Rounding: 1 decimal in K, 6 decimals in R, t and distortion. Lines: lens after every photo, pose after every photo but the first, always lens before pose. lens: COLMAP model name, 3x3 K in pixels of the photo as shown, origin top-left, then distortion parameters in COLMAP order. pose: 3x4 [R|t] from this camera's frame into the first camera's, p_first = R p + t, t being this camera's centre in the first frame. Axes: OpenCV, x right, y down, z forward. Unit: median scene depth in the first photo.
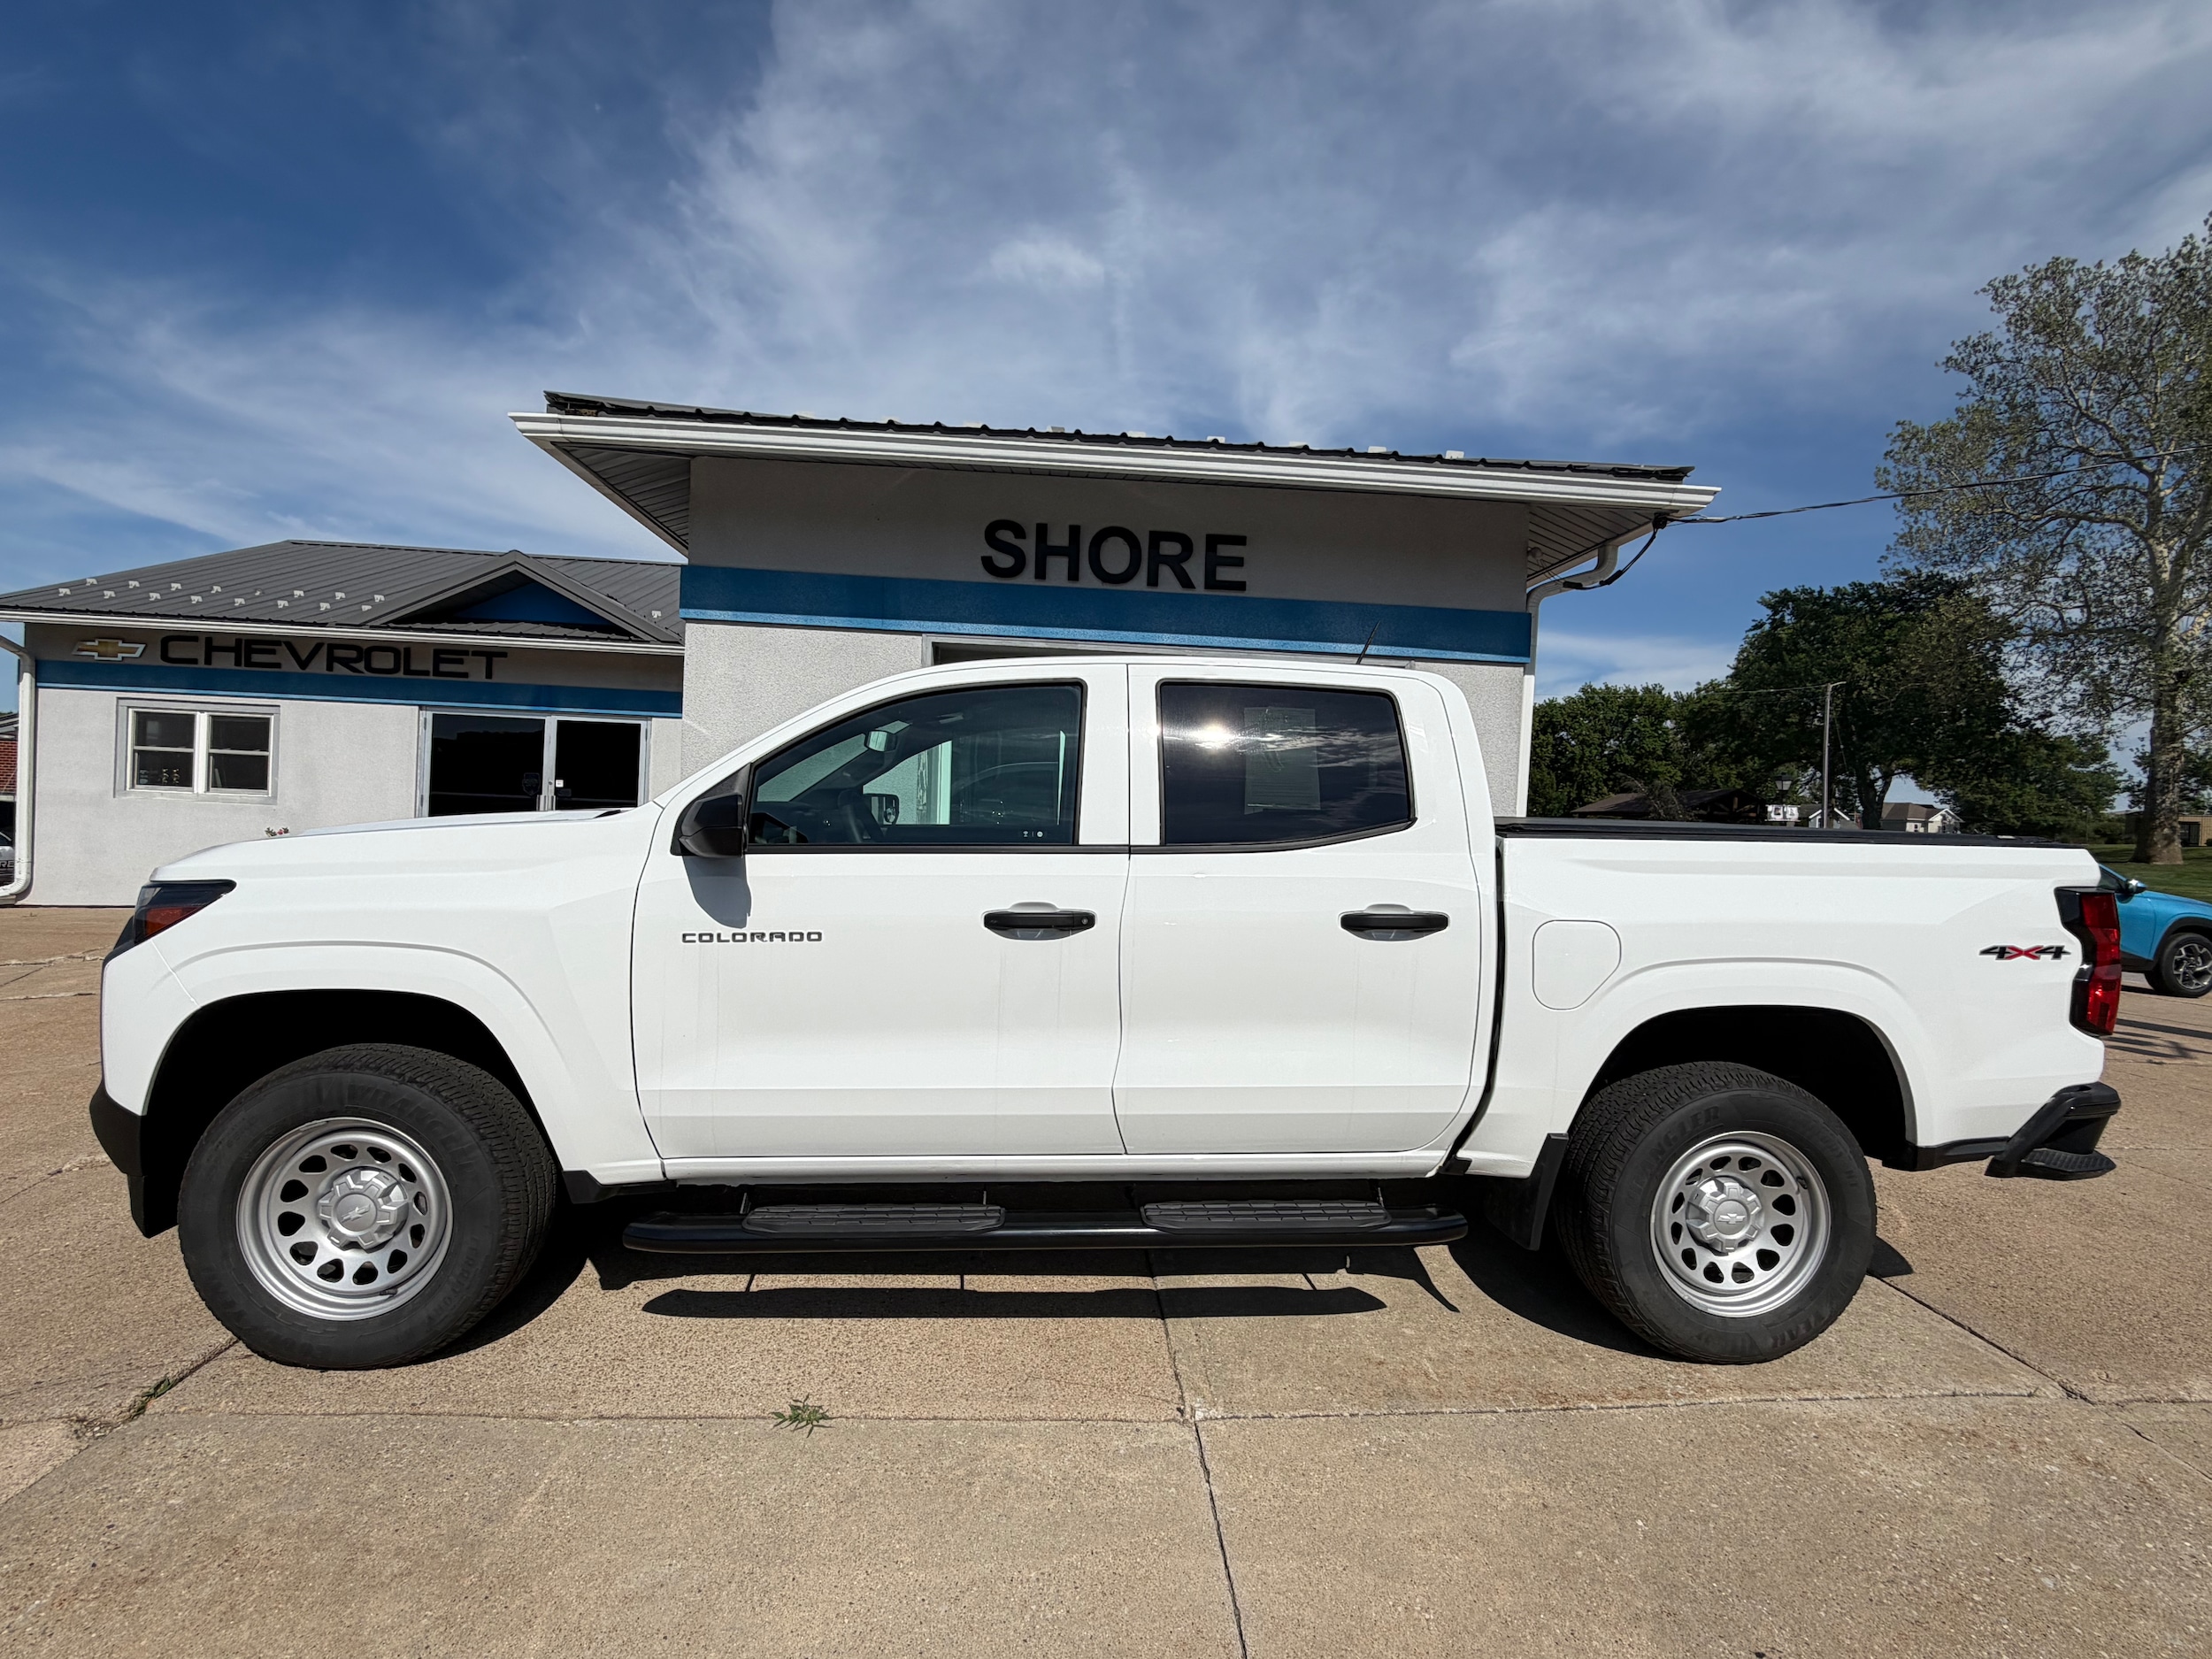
lens RADIAL K [[1018.8, 0, 1111.2], [0, 1018.8, 831.7], [0, 0, 1]] dist [0.006744, -0.003264]
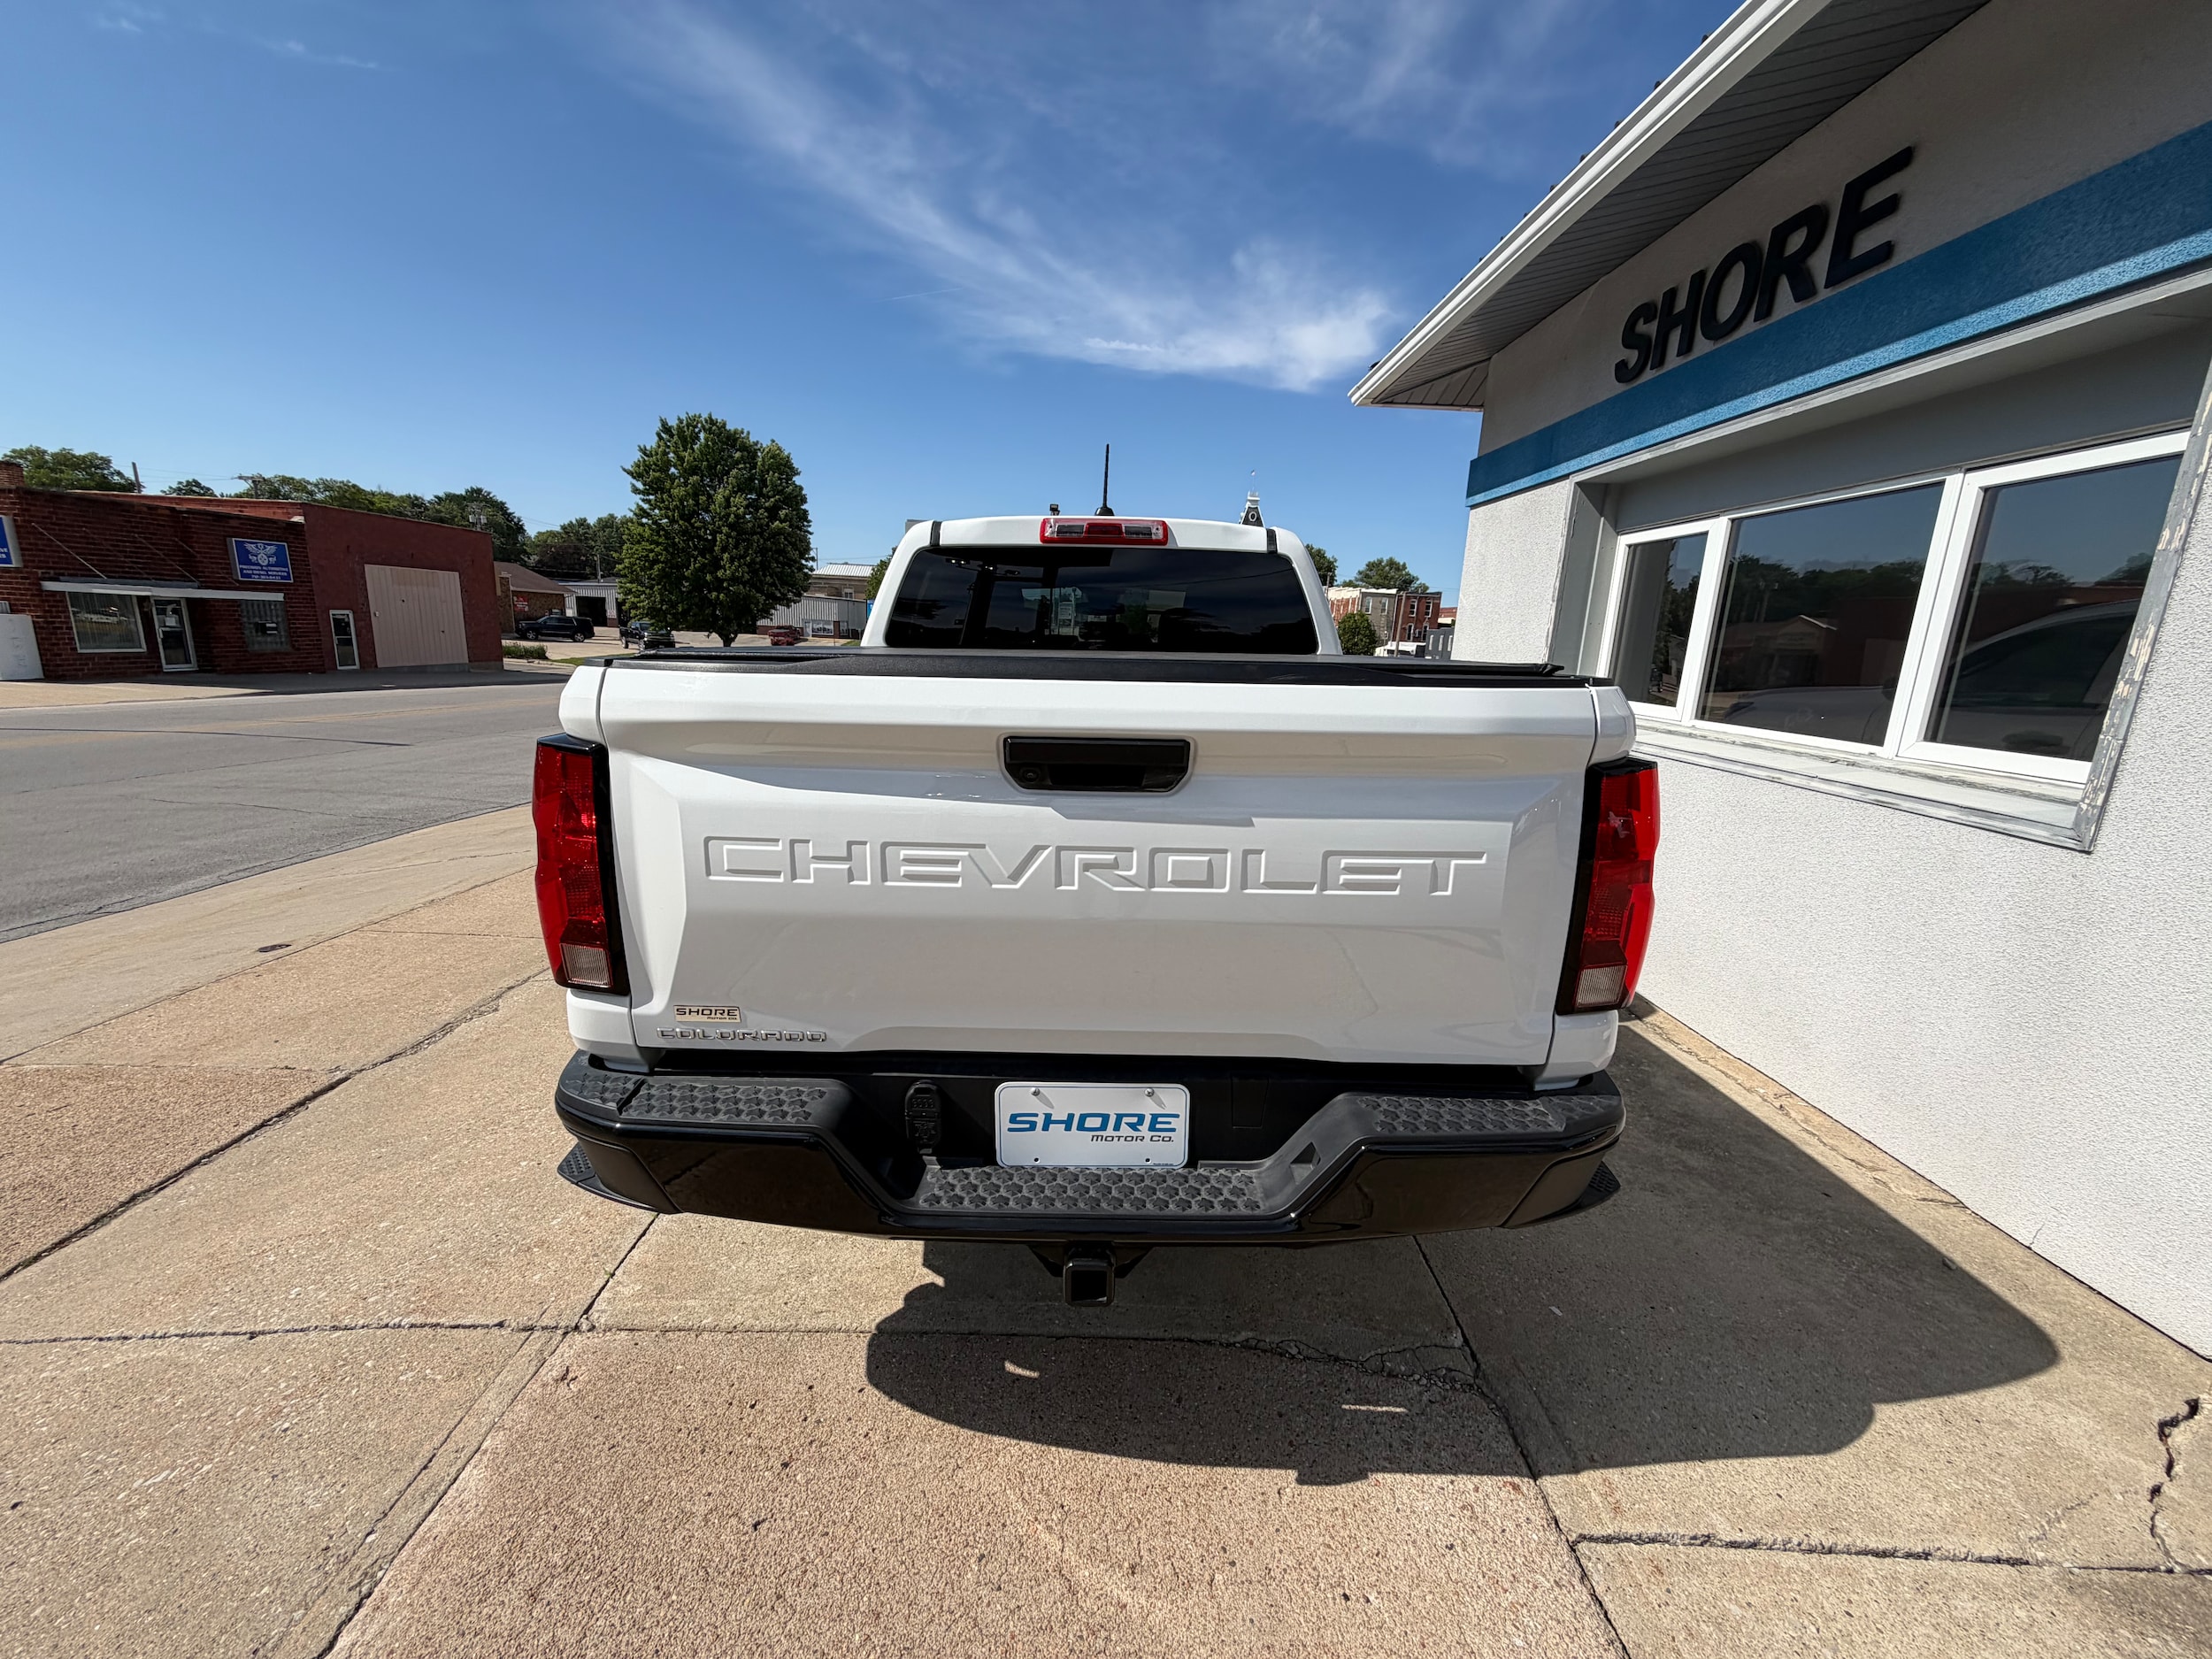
lens RADIAL K [[880.8, 0, 1106.1], [0, 880.8, 839.2], [0, 0, 1]] dist [0.004549, -0.001589]
pose [[-0.064072, 0.187737, -0.980127, 1.462376], [-0.057160, 0.979843, 0.191419, 0.001577], [0.996307, 0.068289, -0.052050, 1.354958]]
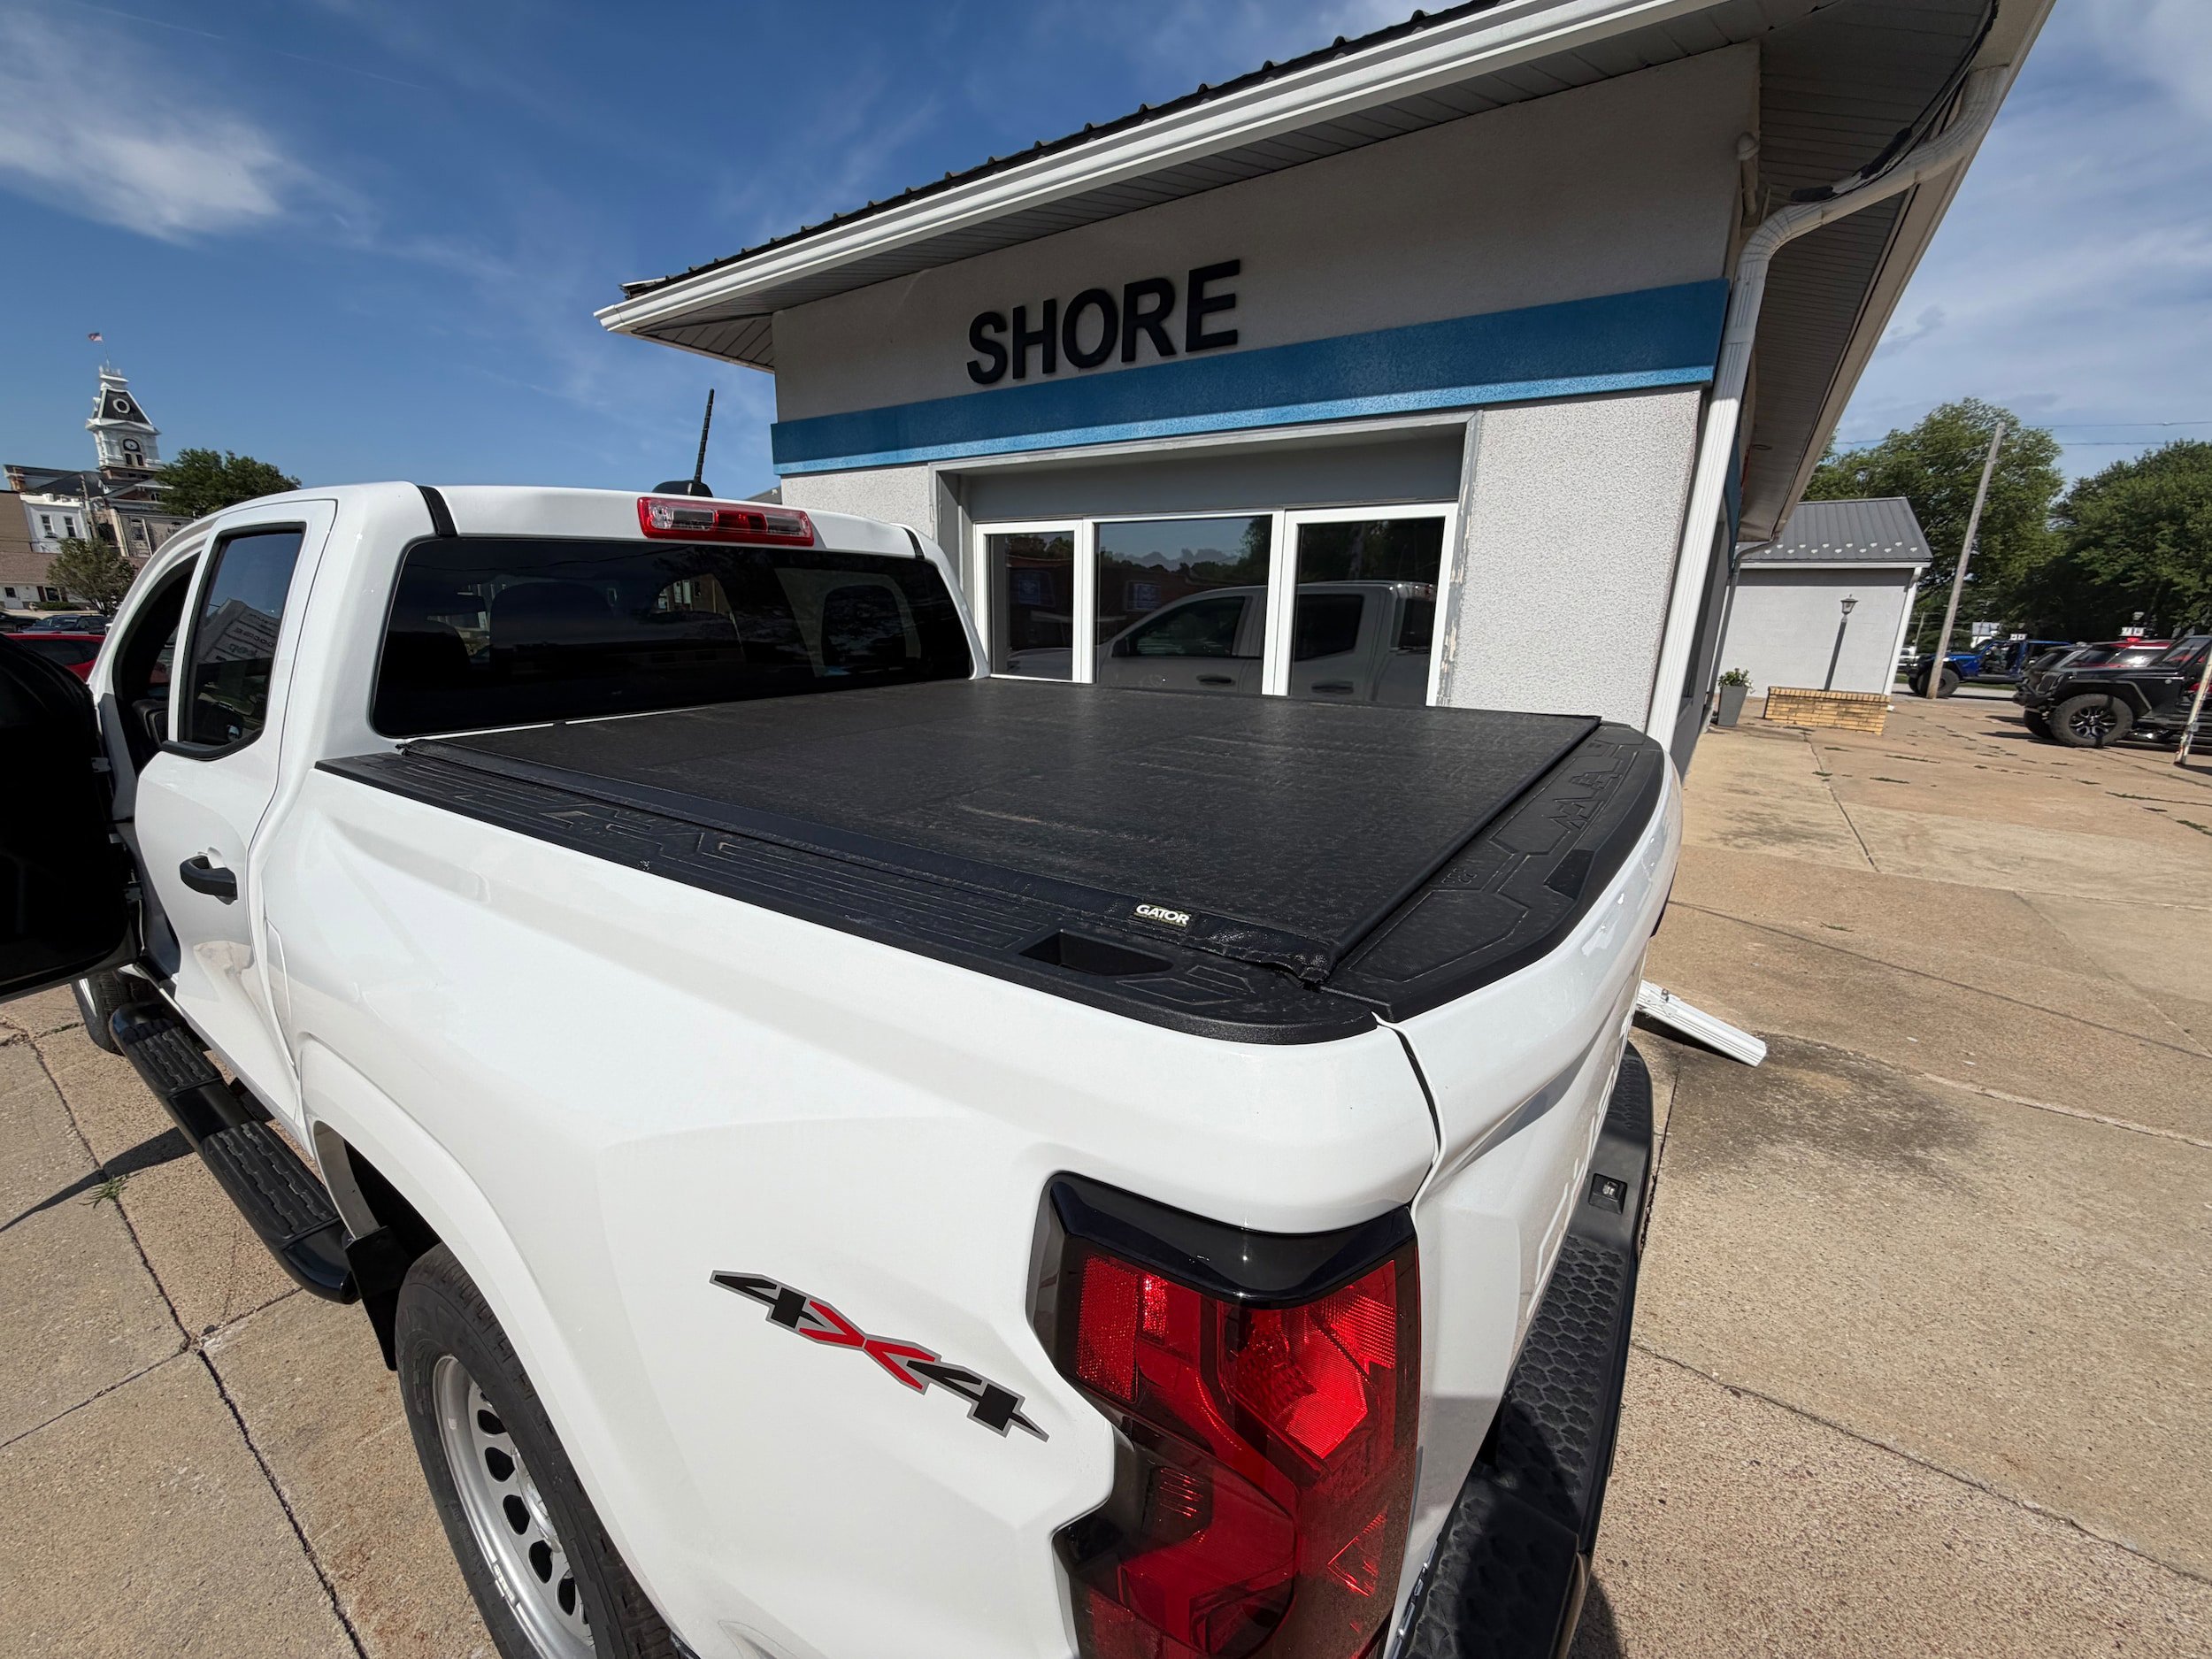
lens RADIAL K [[880.8, 0, 1104.1], [0, 880.8, 834.1], [0, 0, 1]] dist [0.004549, -0.001589]
pose [[0.777612, 0.135287, -0.614017, 1.057639], [0.000163, 0.976533, 0.215367, -0.065936], [0.628744, -0.167572, 0.759342, 0.872901]]
